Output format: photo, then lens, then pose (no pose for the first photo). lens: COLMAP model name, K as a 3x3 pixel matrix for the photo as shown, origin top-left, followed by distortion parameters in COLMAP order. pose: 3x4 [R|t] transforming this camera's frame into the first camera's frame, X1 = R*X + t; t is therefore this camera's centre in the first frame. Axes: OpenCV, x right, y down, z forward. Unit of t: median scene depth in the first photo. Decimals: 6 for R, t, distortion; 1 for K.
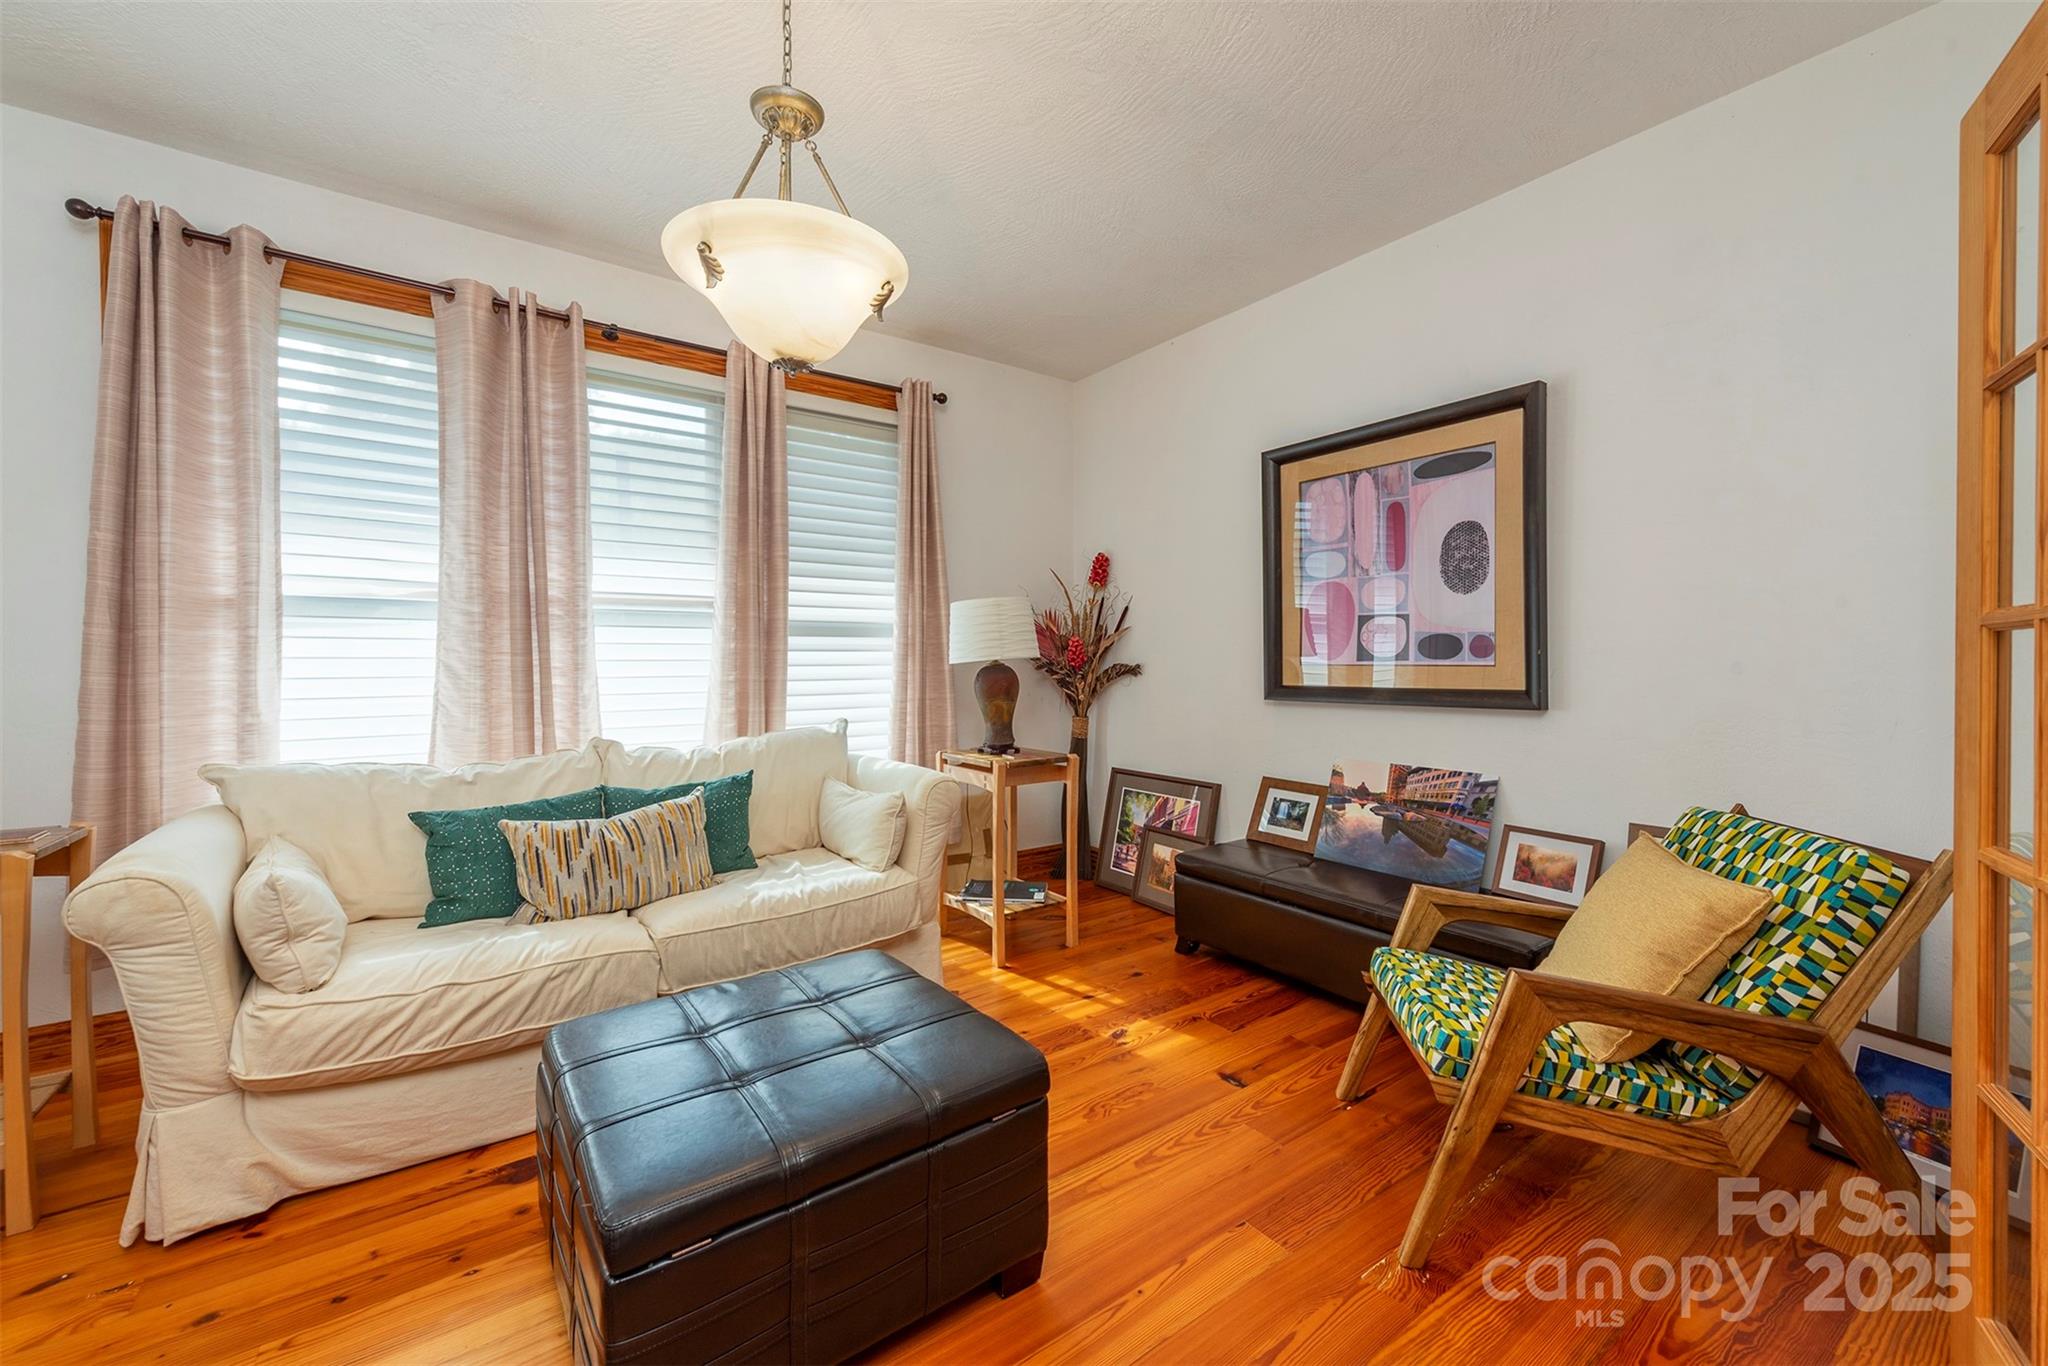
lens RADIAL K [[794.8, 0, 1037.8], [0, 794.8, 670.8], [0, 0, 1]] dist [0.002908, -0.000153]
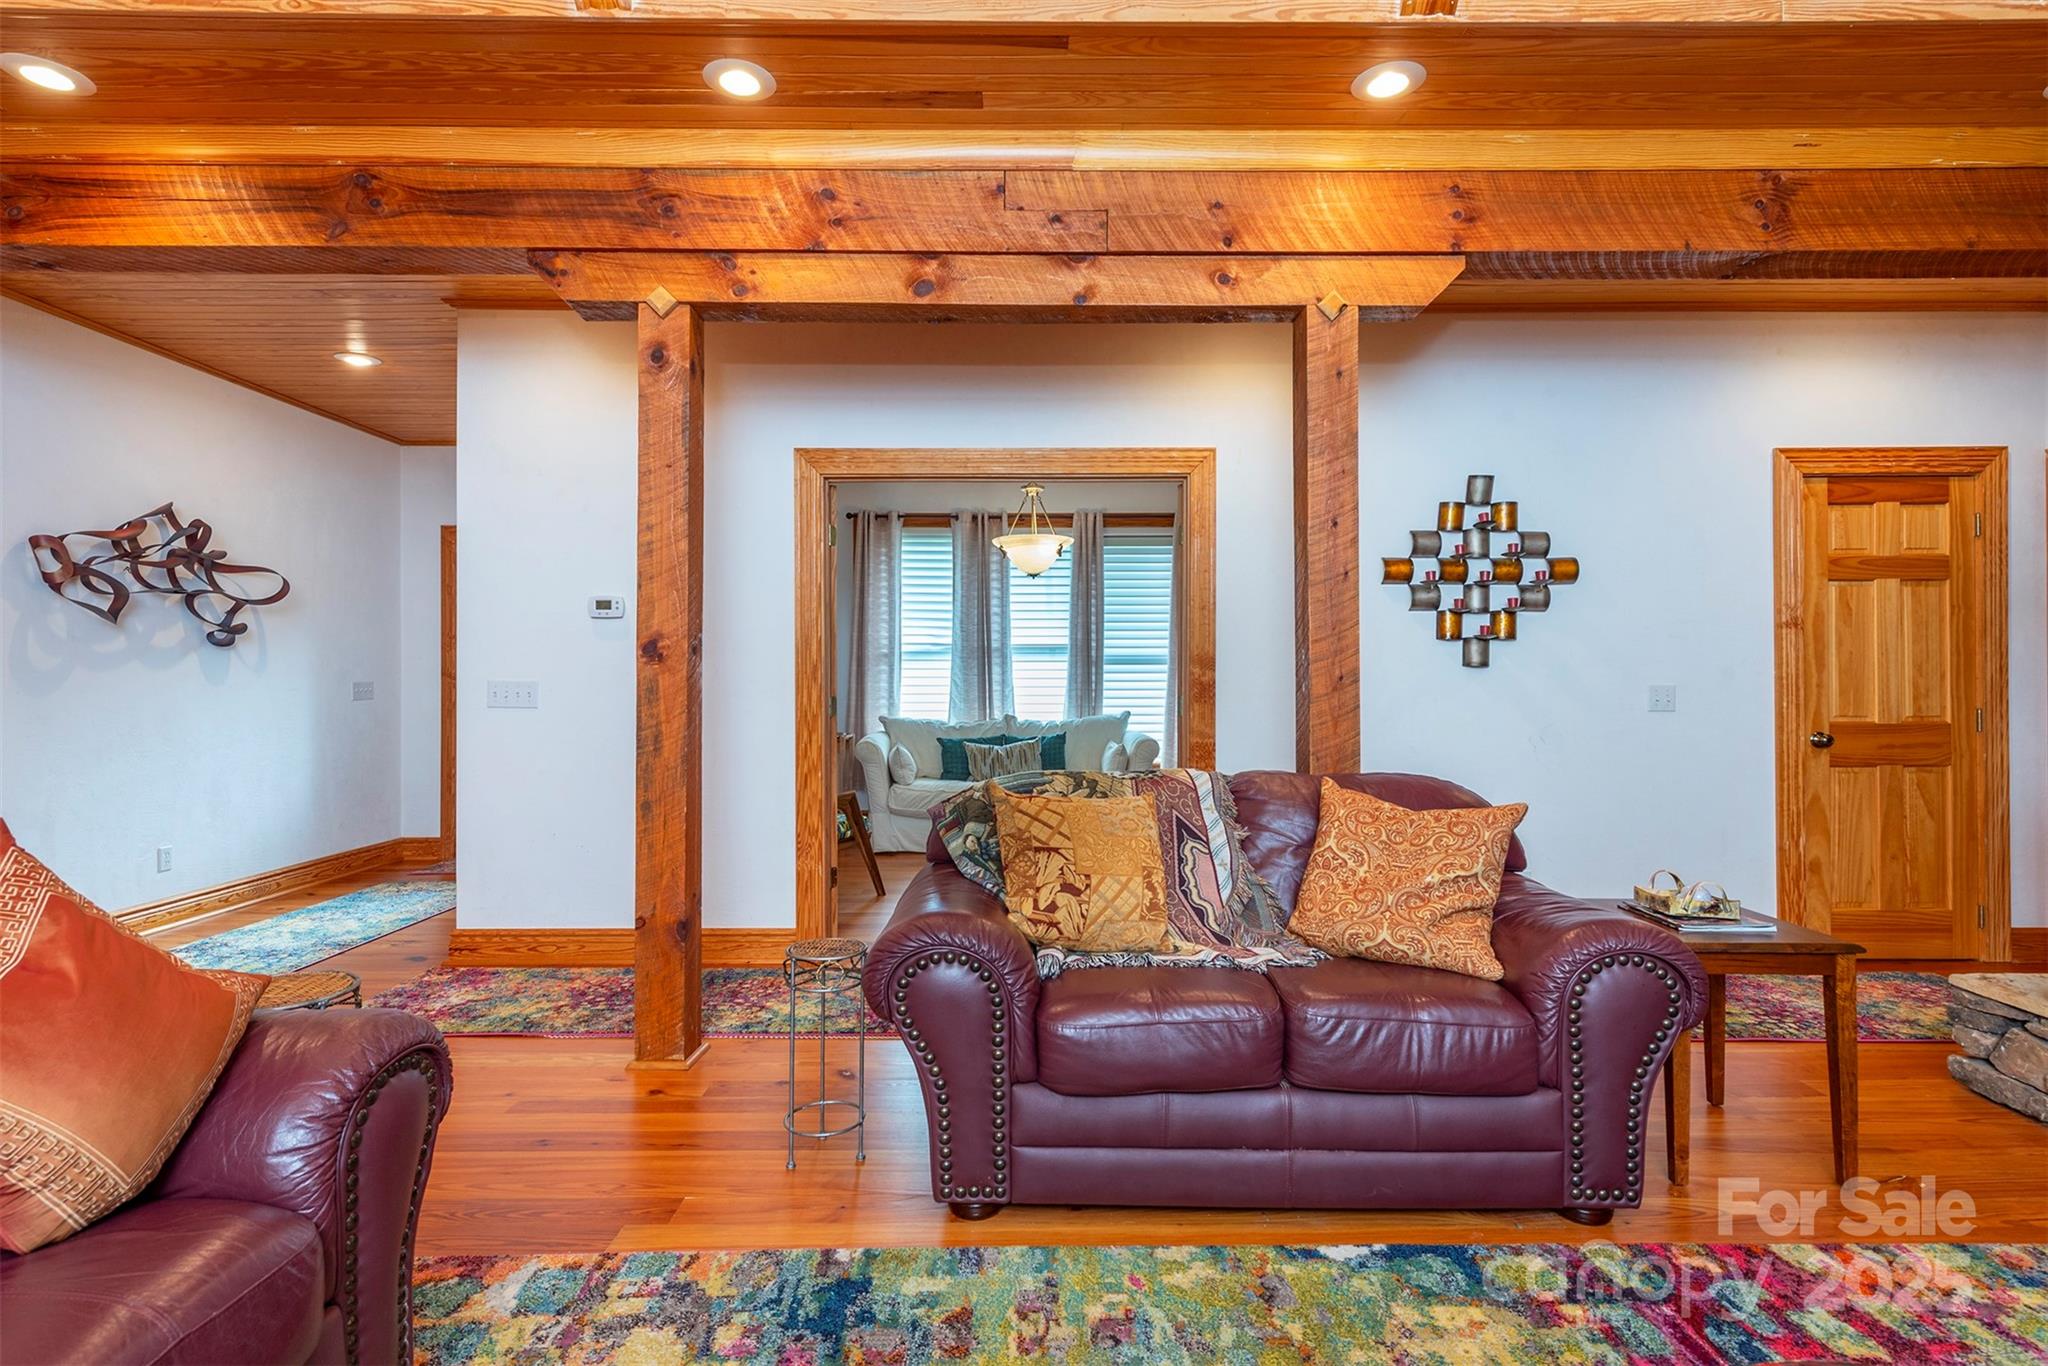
lens RADIAL K [[1009.1, 0, 1032.6], [0, 1009.1, 674.9], [0, 0, 1]] dist [0.012841, -0.002950]
pose [[0.807226, 0.000856, -0.590241, 1.127617], [-0.007203, 0.999939, -0.008401, 0.000547], [0.590198, 0.011033, 0.807183, -1.182009]]
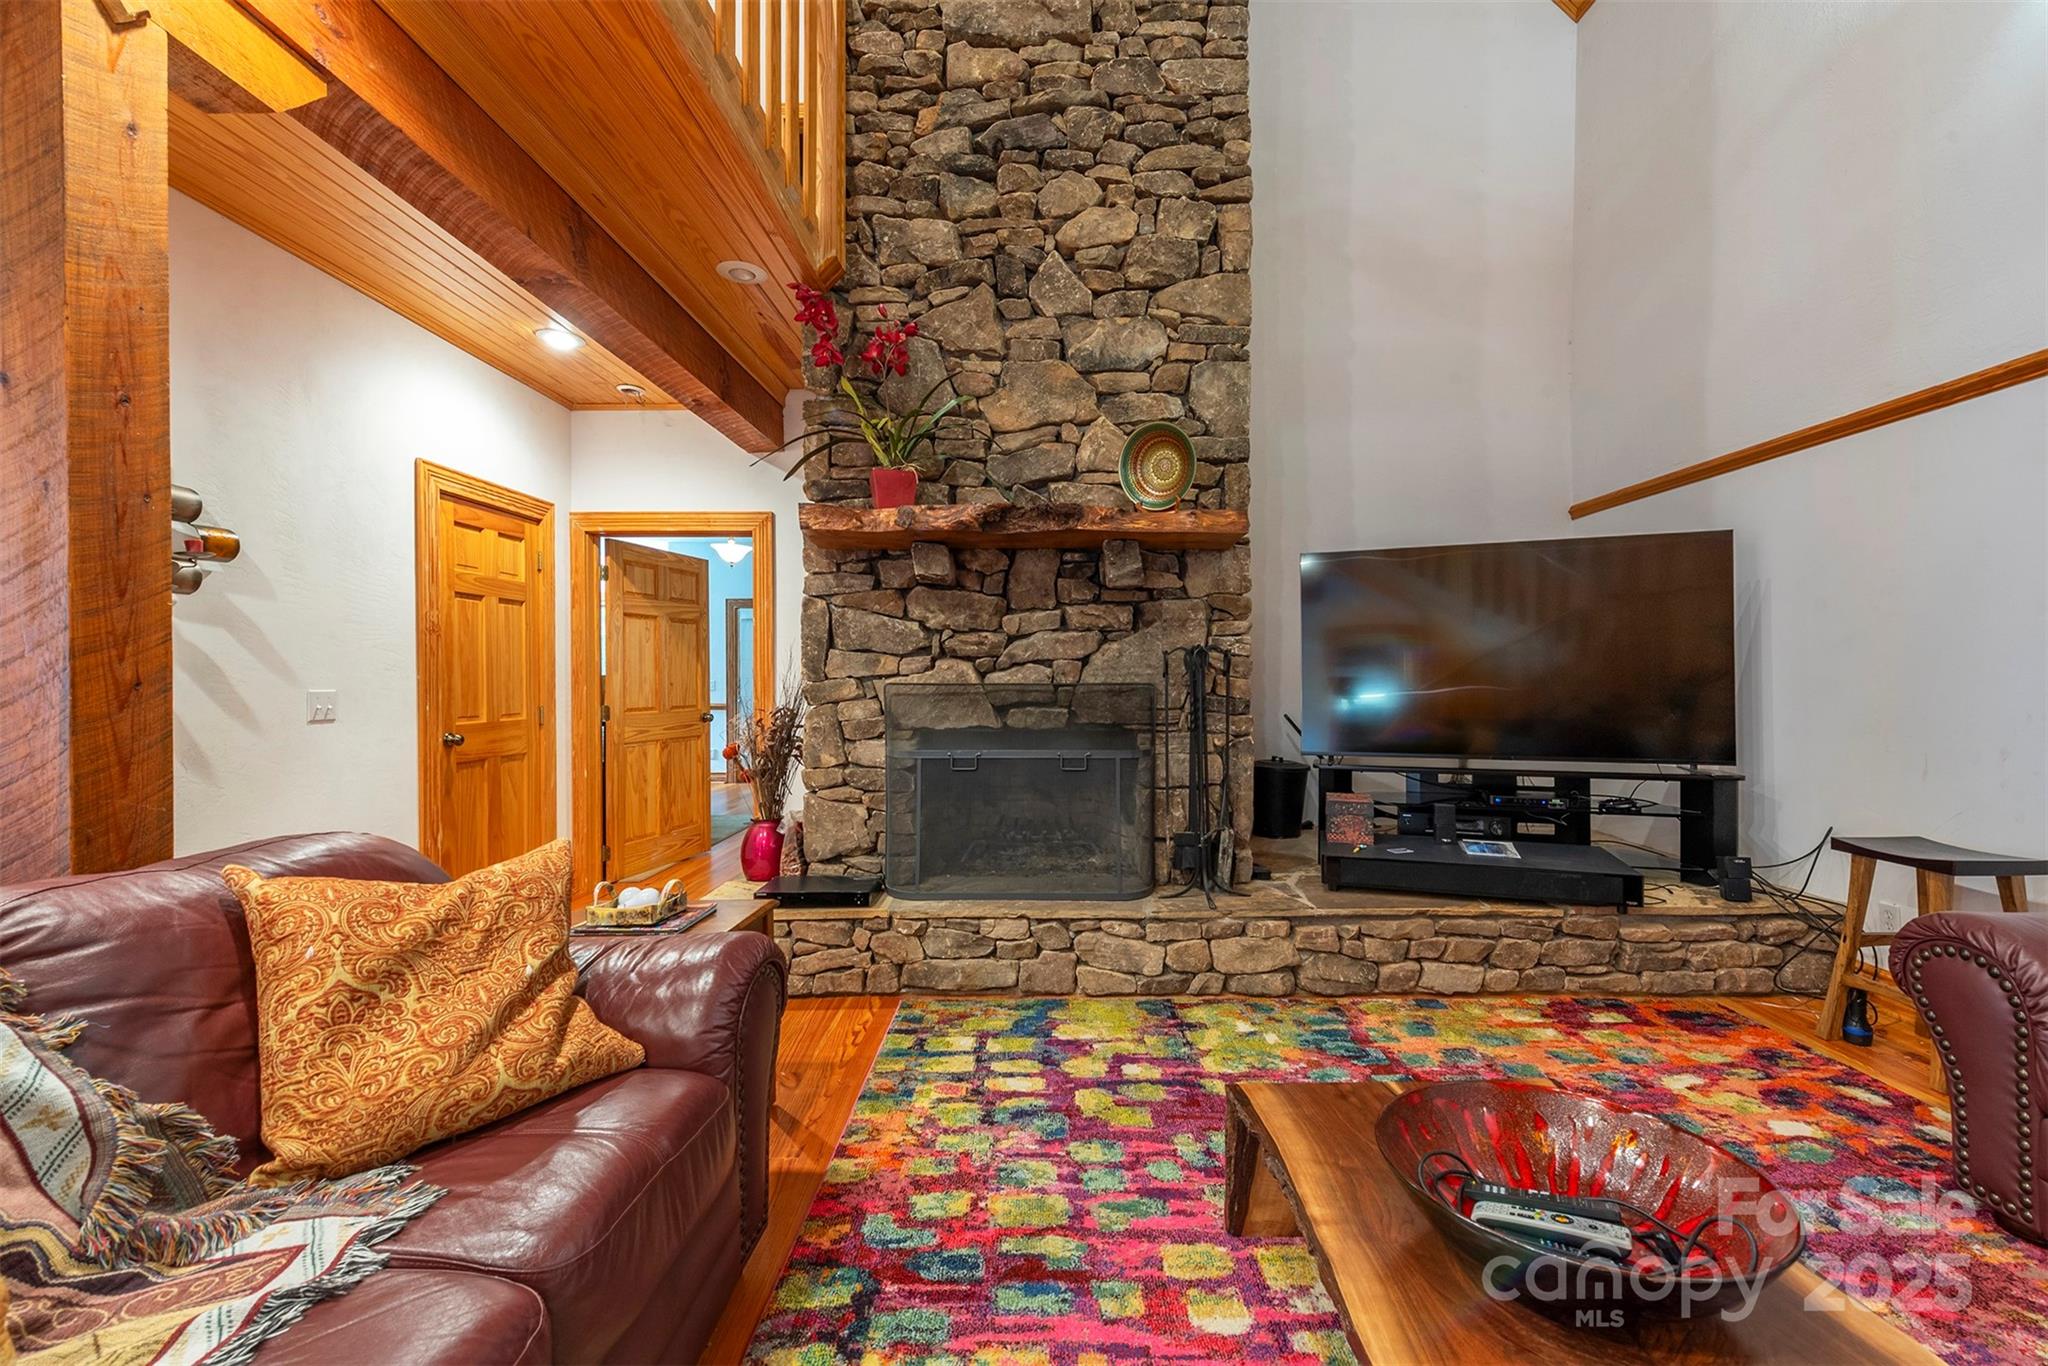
lens RADIAL K [[839.7, 0, 1029.6], [0, 839.7, 675.6], [0, 0, 1]] dist [0.009831, -0.003662]
pose [[0.607386, 0.003713, 0.794398, 0.686443], [0.009671, 0.999880, -0.012068, -0.001921], [-0.794348, 0.015012, 0.607277, -0.838546]]
